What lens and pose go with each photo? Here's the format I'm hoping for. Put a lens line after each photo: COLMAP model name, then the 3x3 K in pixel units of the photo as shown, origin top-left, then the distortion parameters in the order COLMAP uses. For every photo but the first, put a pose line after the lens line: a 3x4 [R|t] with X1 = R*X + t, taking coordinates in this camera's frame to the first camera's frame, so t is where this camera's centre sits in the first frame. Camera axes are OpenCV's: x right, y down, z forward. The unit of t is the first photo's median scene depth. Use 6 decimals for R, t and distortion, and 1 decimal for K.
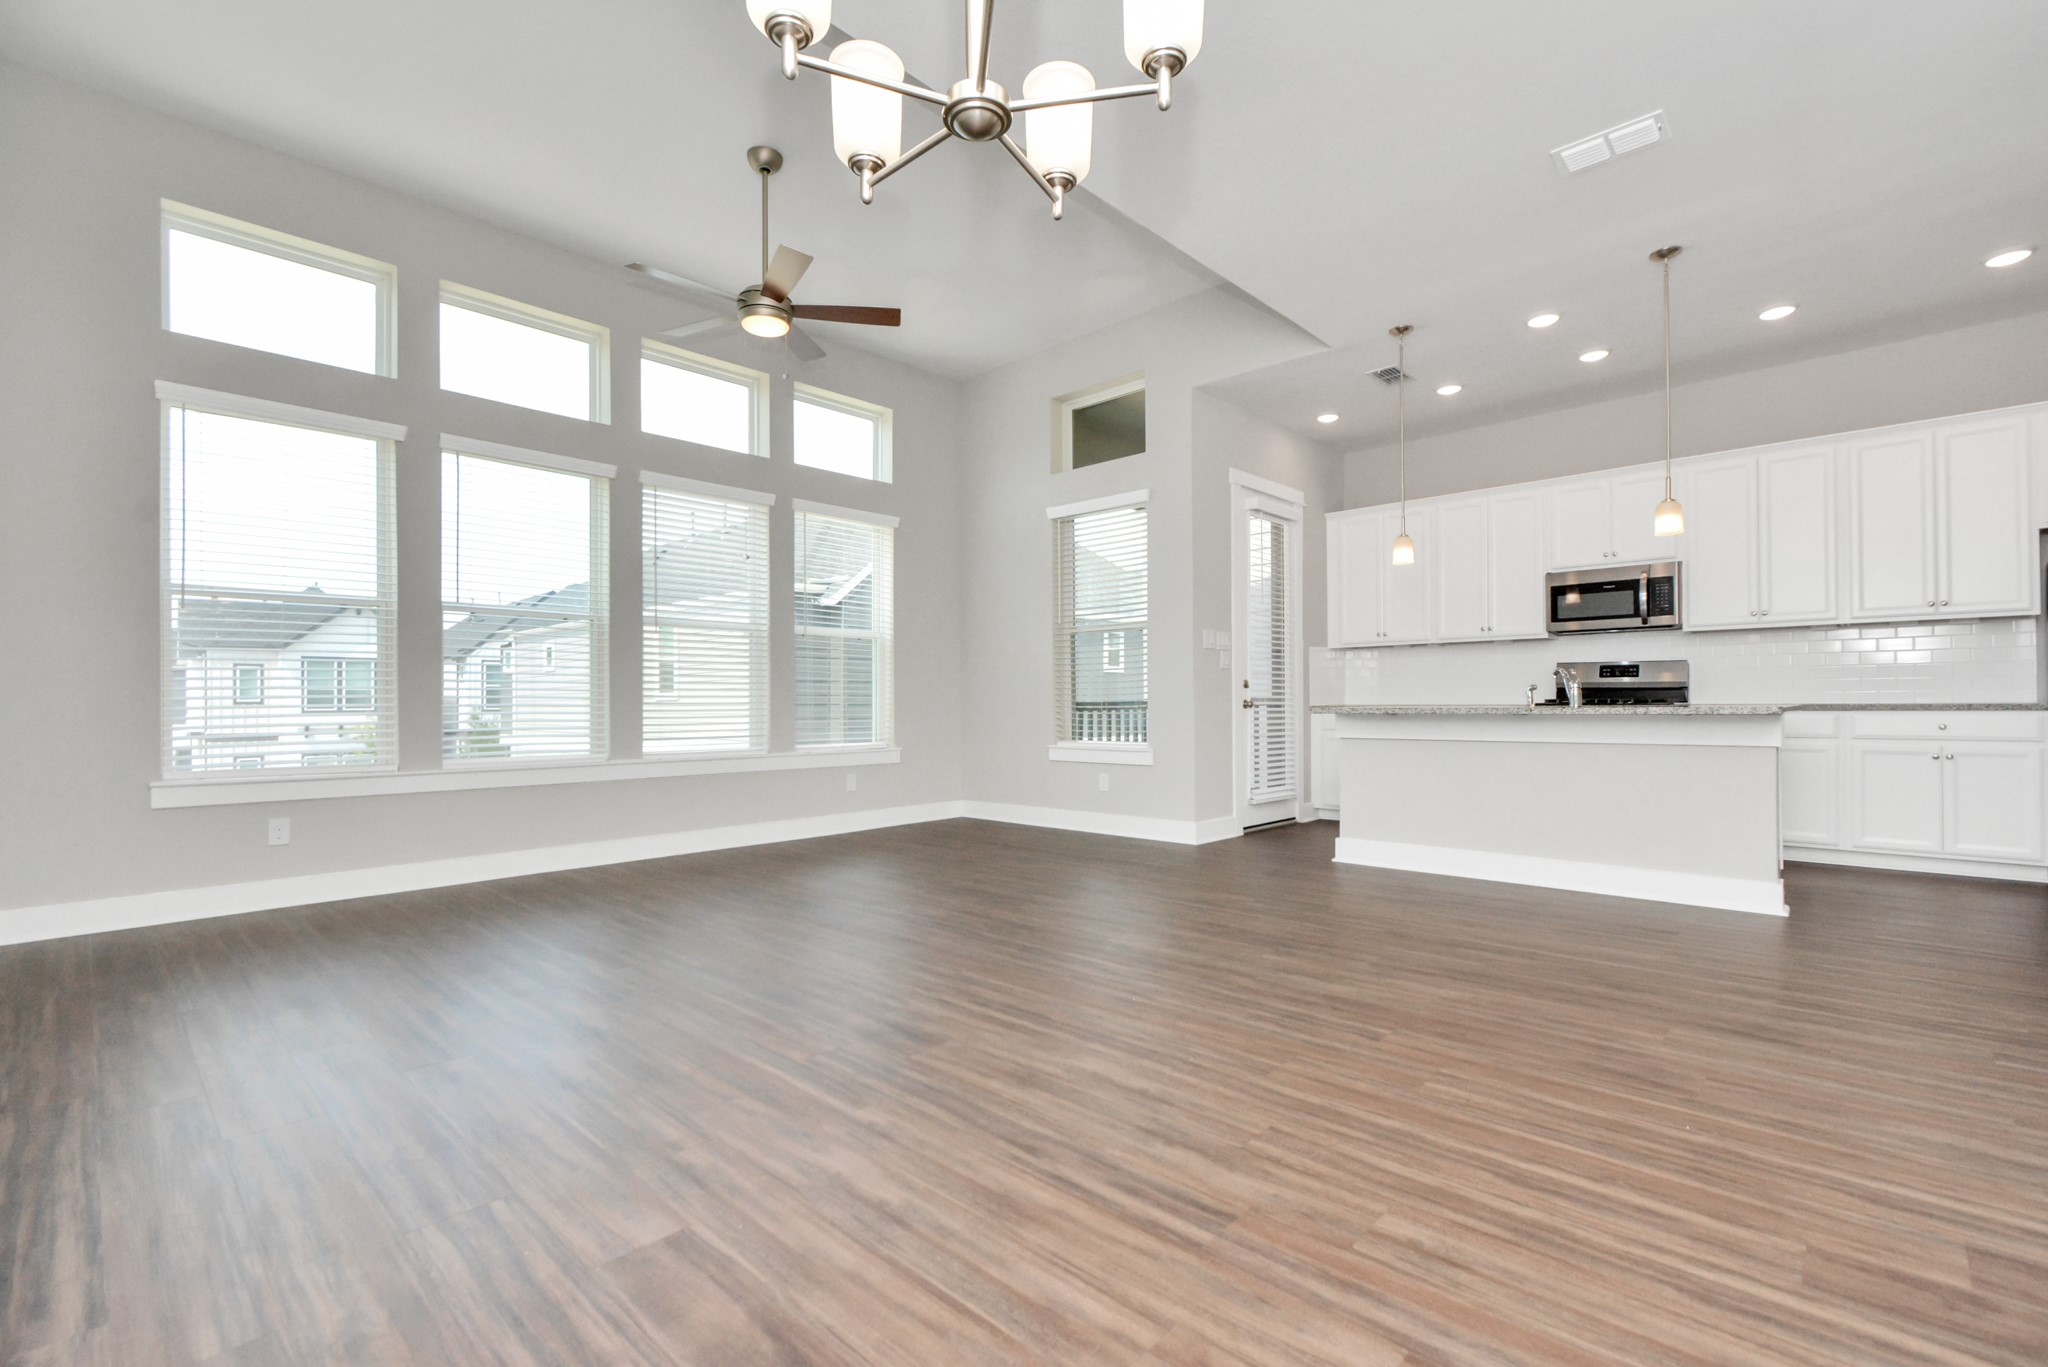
lens RADIAL K [[892.9, 0, 1050.2], [0, 892.9, 701.5], [0, 0, 1]] dist [0.004941, -0.003034]
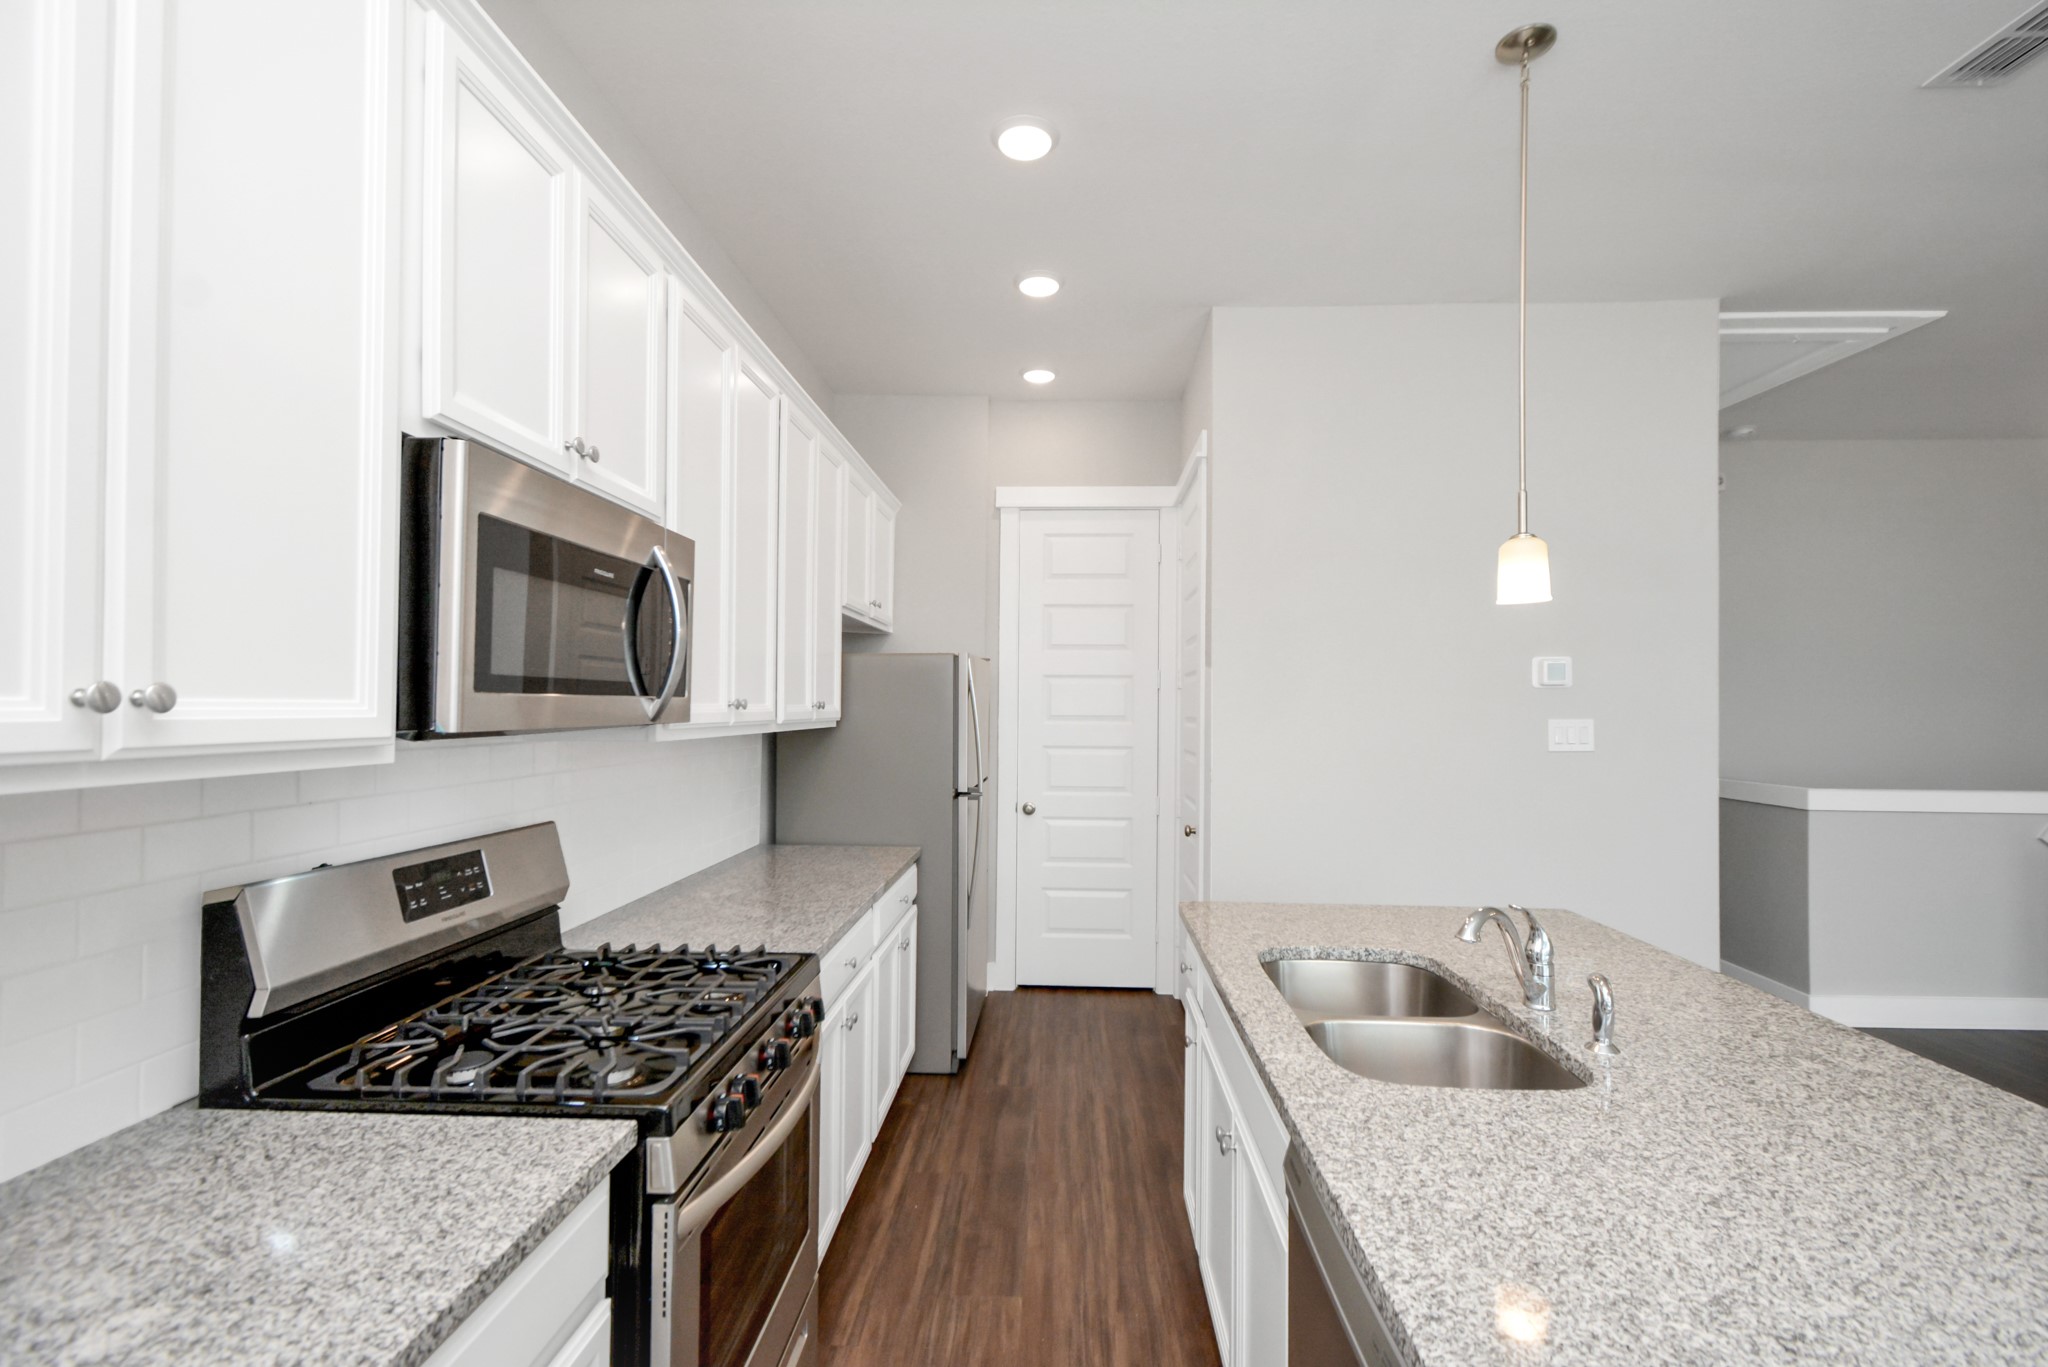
lens RADIAL K [[892.9, 0, 1017.4], [0, 892.9, 692.5], [0, 0, 1]] dist [0.004941, -0.003034]
pose [[-0.639573, 0.013047, 0.768619, 0.336528], [-0.002829, 0.999809, -0.019326, -0.087305], [-0.768725, -0.014535, -0.639415, 1.065696]]
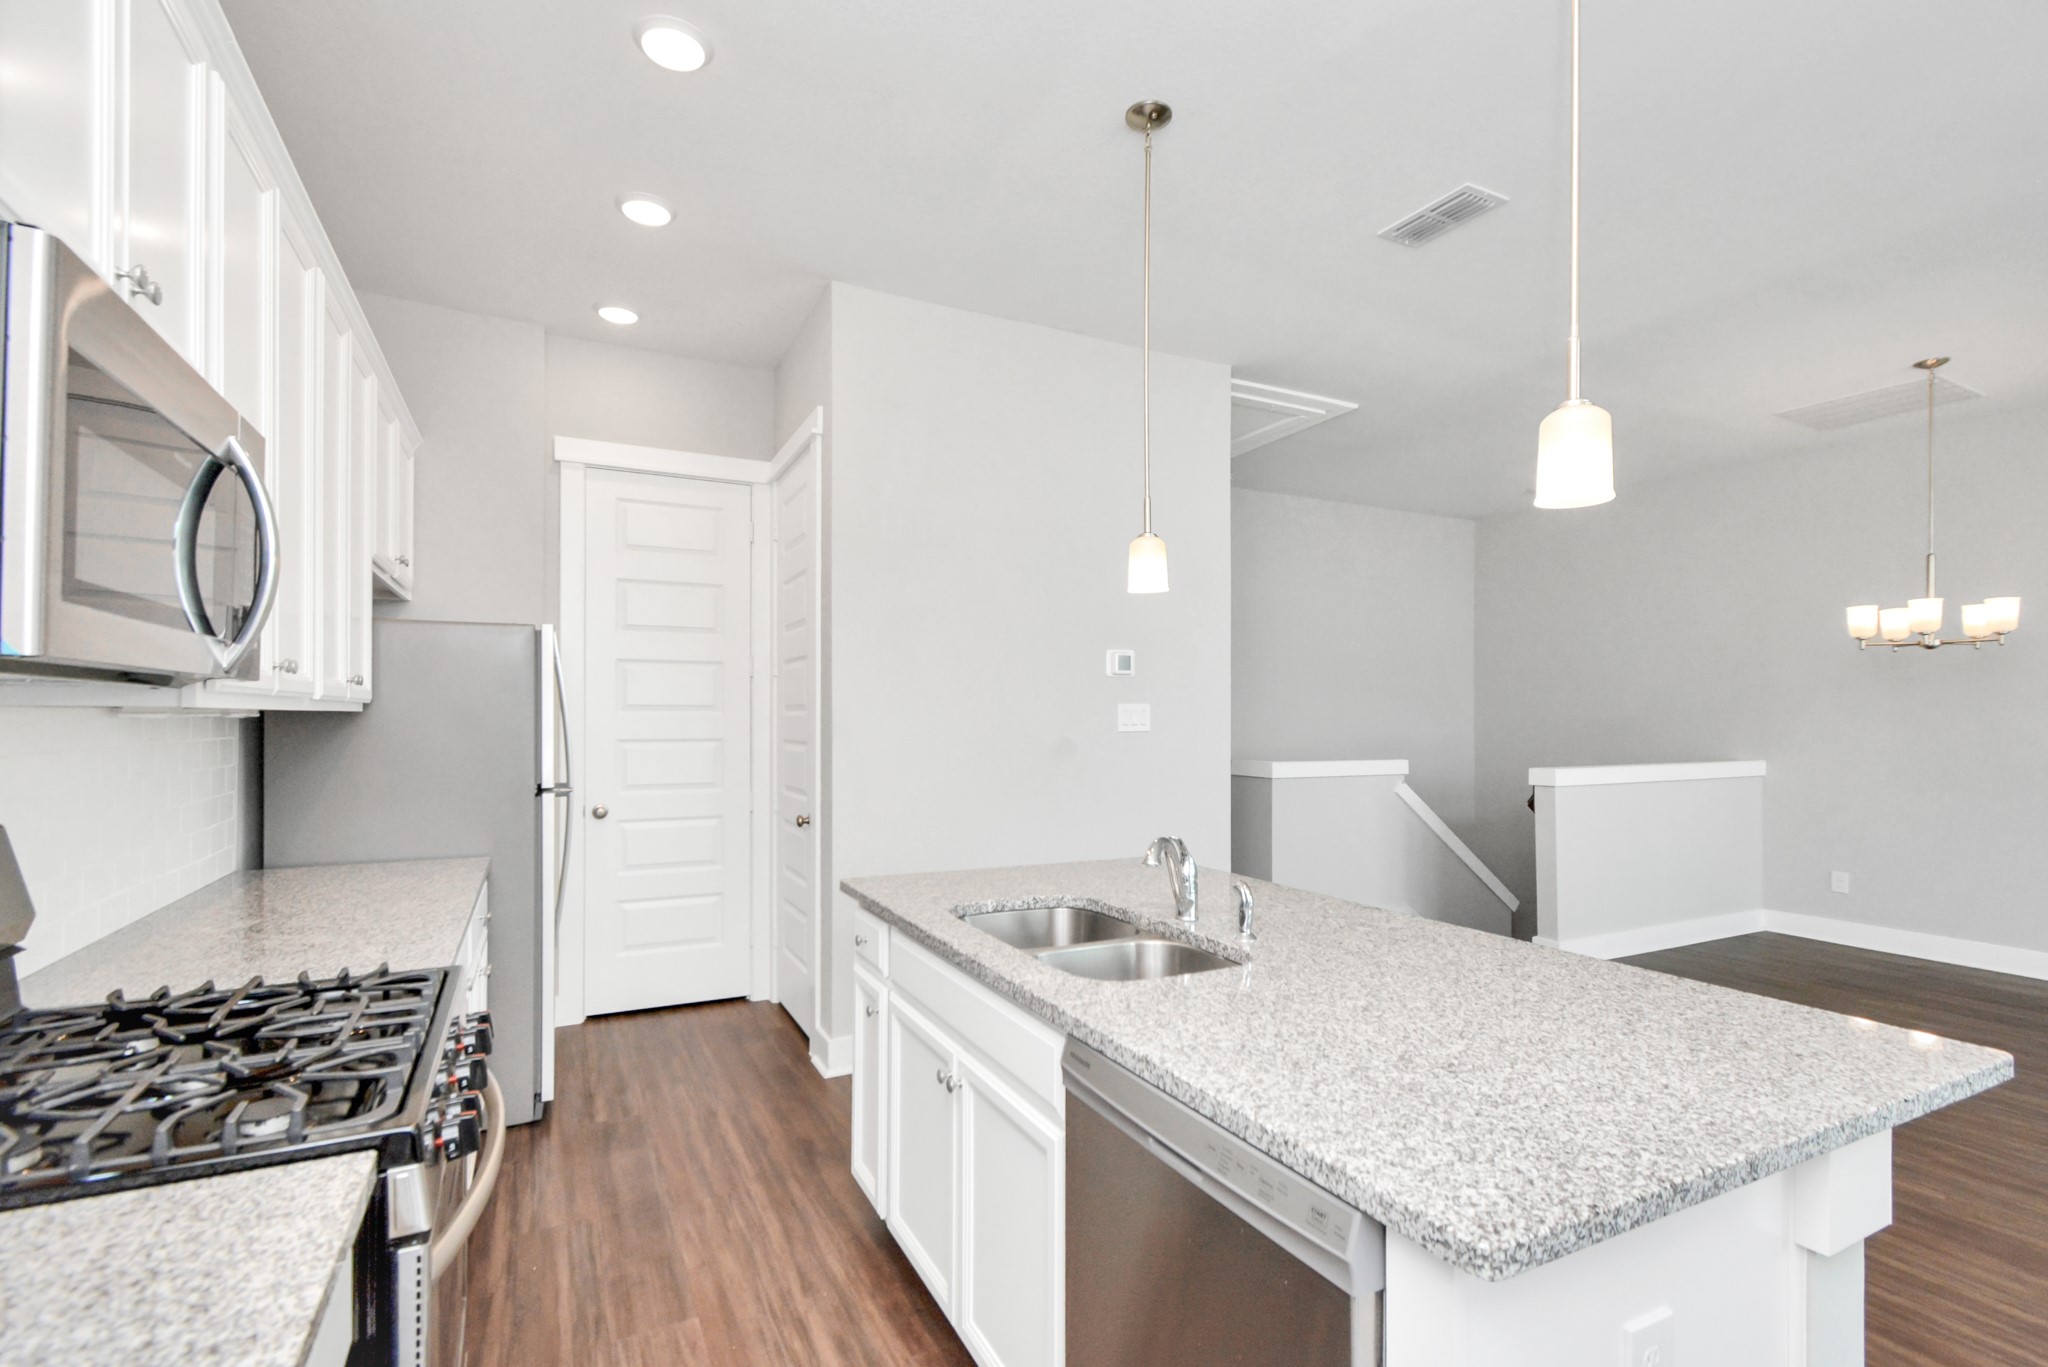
lens RADIAL K [[950.4, 0, 1019.2], [0, 950.4, 708.1], [0, 0, 1]] dist [0.002999, -0.001114]
pose [[-0.936177, 0.004946, 0.351493, 0.379785], [0.000997, 0.999934, -0.011415, -0.071352], [-0.351527, -0.010336, -0.936121, 1.120581]]
